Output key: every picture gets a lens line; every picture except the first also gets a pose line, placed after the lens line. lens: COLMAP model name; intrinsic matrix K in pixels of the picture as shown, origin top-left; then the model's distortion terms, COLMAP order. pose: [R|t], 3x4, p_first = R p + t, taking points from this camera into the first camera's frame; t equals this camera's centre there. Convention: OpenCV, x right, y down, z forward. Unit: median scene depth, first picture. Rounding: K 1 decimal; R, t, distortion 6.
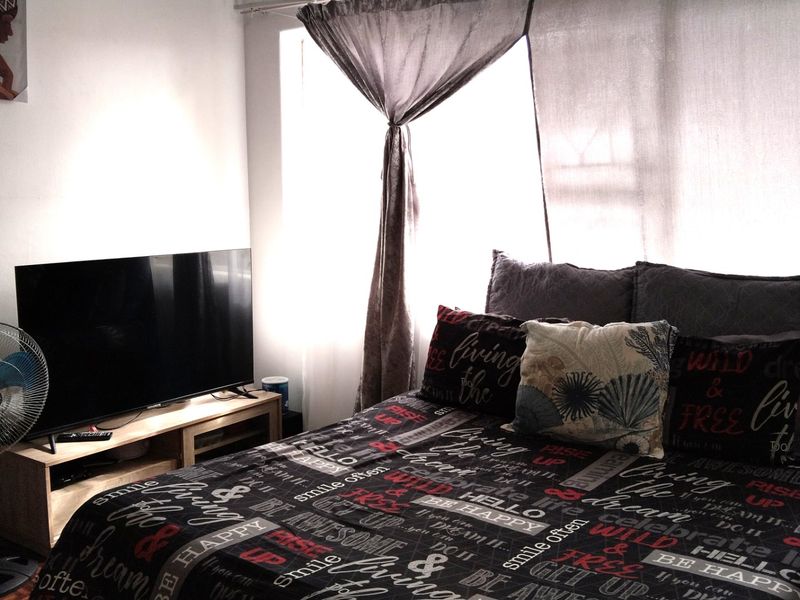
lens RADIAL K [[845.1, 0, 400.0], [0, 845.1, 300.0], [0, 0, 1]] dist [0.132684, -0.303194]
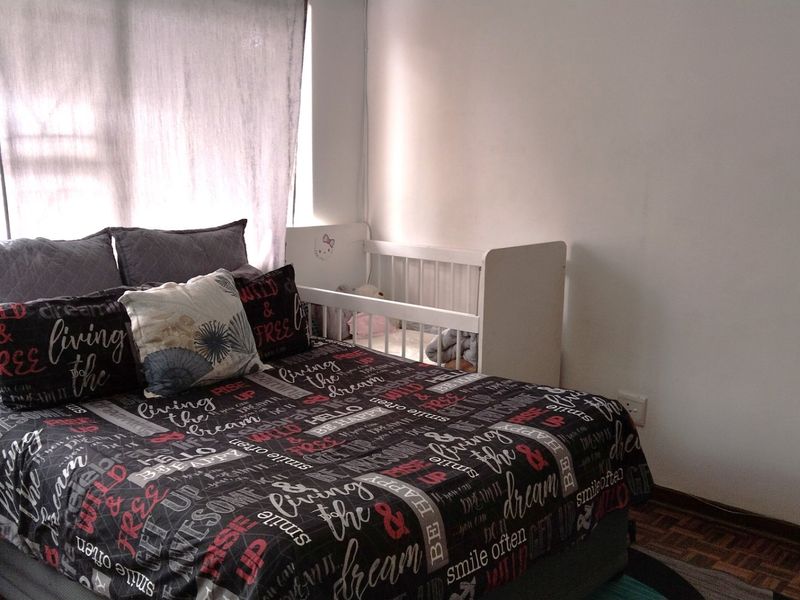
lens RADIAL K [[845.1, 0, 400.0], [0, 845.1, 300.0], [0, 0, 1]] dist [0.132684, -0.303194]
pose [[0.070381, -0.167194, 0.983409, -0.872637], [0.119630, 0.980153, 0.158079, -0.093136], [-0.990321, 0.106519, 0.088985, 0.616024]]
